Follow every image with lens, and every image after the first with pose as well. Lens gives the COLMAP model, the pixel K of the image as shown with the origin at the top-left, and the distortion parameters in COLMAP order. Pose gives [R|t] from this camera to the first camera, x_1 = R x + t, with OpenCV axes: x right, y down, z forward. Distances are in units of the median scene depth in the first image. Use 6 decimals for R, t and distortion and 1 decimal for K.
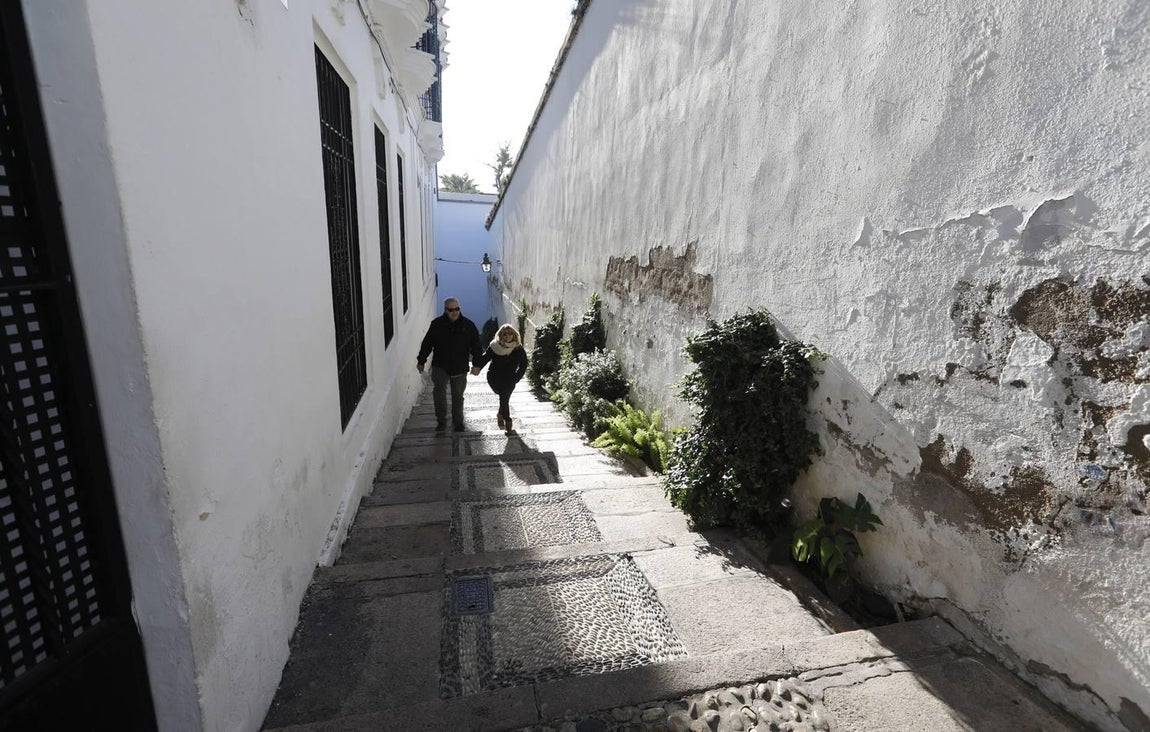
lens RADIAL K [[516.0, 0, 575.0], [0, 516.0, 366.0], [0, 0, 1]] dist [-0.002774, -0.000192]
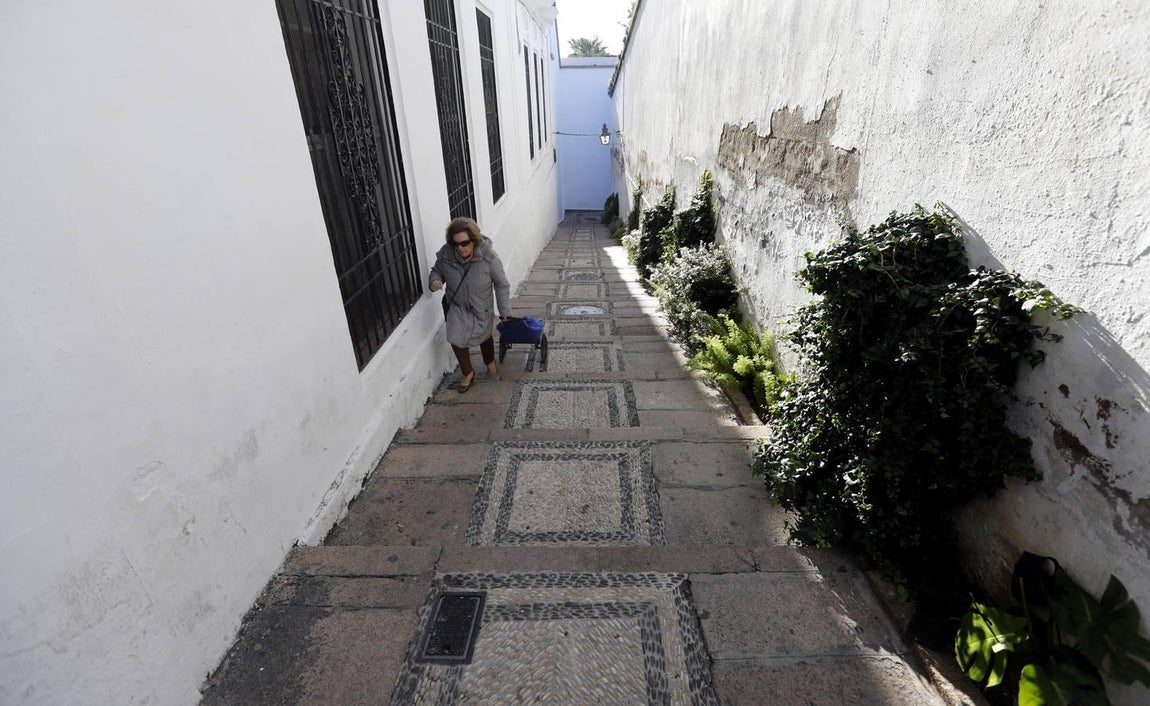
lens RADIAL K [[508.3, 0, 578.9], [0, 508.3, 323.6], [0, 0, 1]] dist [-0.000251, 0.000515]
pose [[0.970248, 0.038131, -0.239091, 0.088021], [0.001599, 0.986489, 0.163820, -0.067408], [0.242107, -0.159328, 0.957078, 0.273514]]
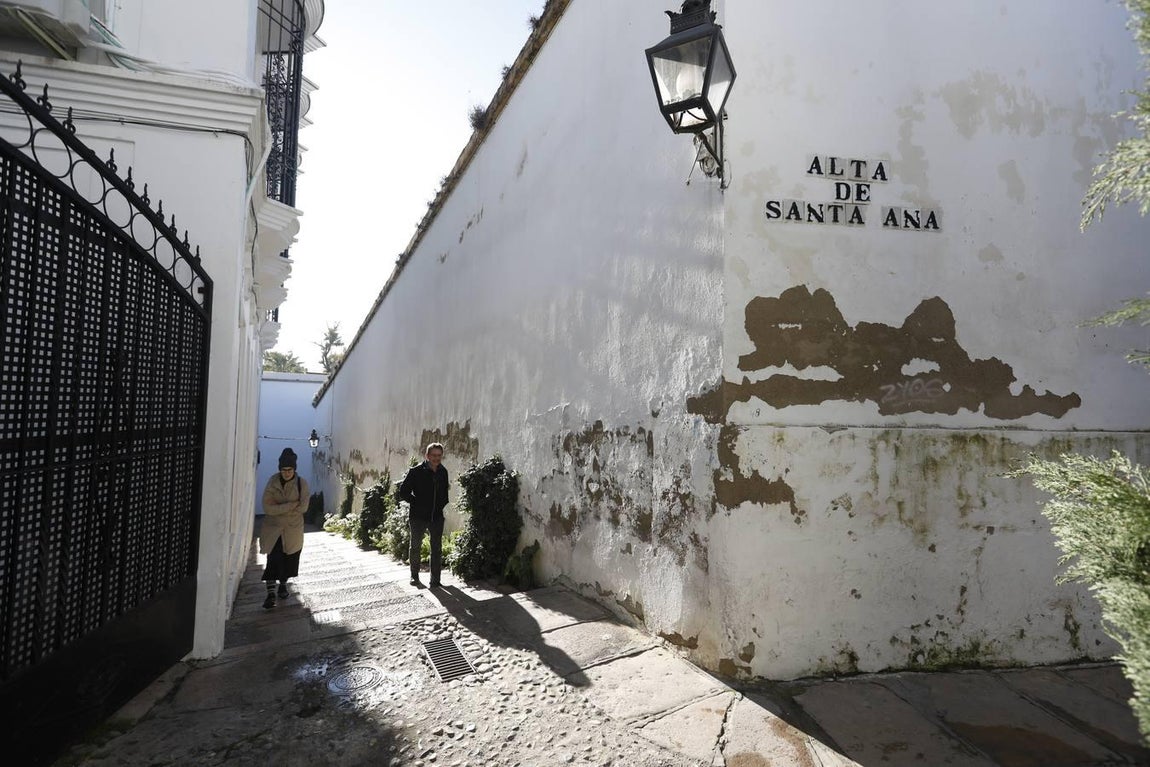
lens RADIAL K [[501.3, 0, 575.0], [0, 501.3, 383.5], [0, 0, 1]] dist [0.000650, 0.000115]
pose [[0.947841, -0.005216, 0.318700, 0.044314], [0.097594, 0.956594, -0.274597, 0.145826], [-0.303434, 0.291378, 0.907208, -0.702127]]
